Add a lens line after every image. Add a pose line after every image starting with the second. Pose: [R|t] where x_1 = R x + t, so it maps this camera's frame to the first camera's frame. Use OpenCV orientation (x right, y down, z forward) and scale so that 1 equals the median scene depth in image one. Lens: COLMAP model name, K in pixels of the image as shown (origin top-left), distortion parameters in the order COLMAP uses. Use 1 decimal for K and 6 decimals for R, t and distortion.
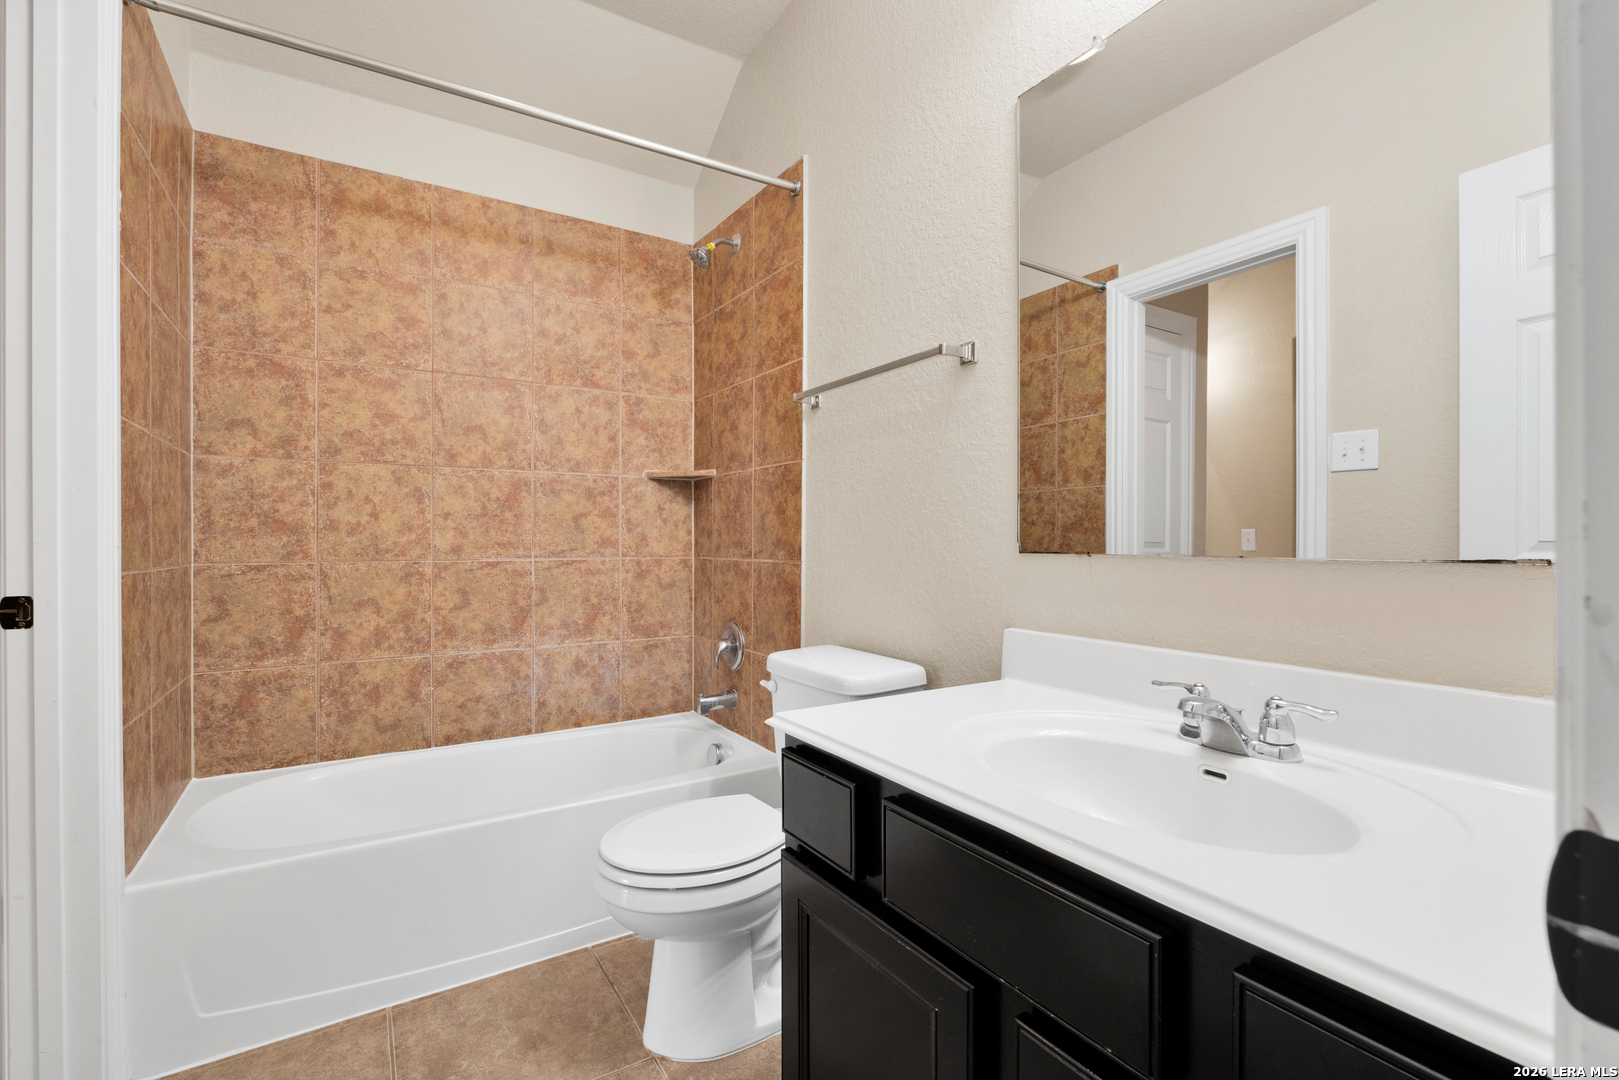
lens RADIAL K [[716.2, 0, 782.8], [0, 716.2, 532.2], [0, 0, 1]] dist [-0.002938, 0.000267]
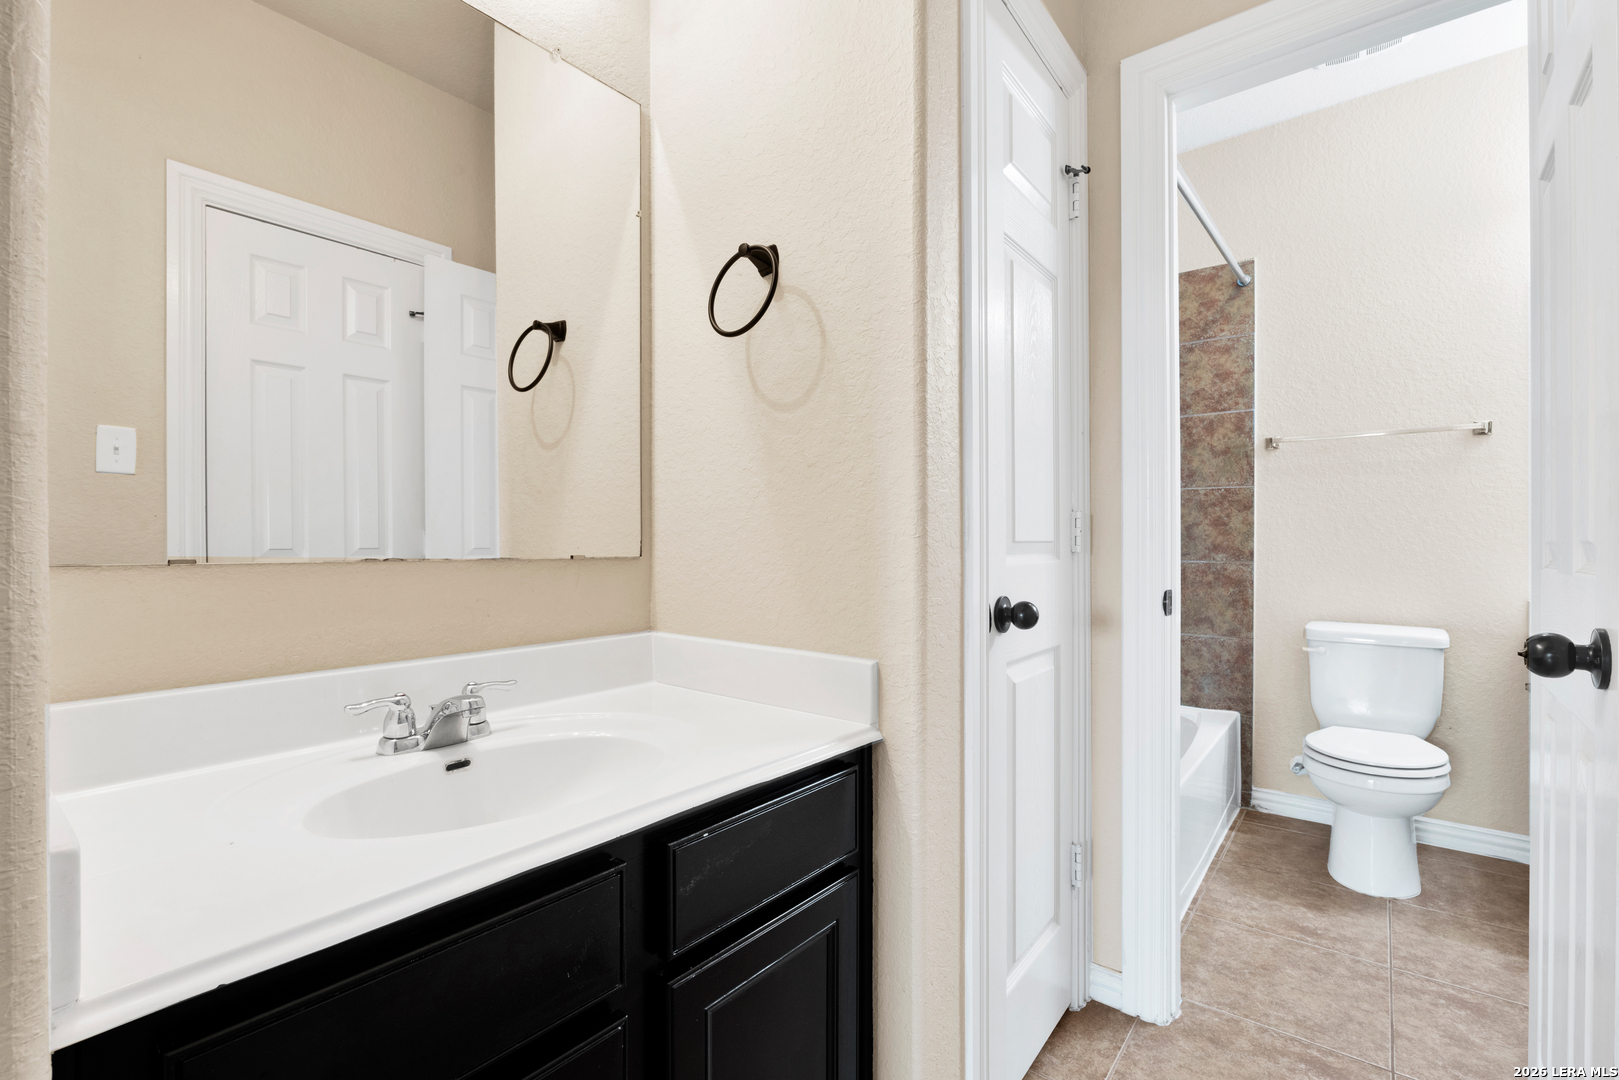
lens RADIAL K [[716.2, 0, 819.1], [0, 716.2, 545.3], [0, 0, 1]] dist [-0.002938, 0.000267]
pose [[0.932987, 0.011927, 0.359711, -1.179904], [-0.013375, 0.999909, 0.001537, 0.018363], [-0.359660, -0.006246, 0.933062, 0.042769]]
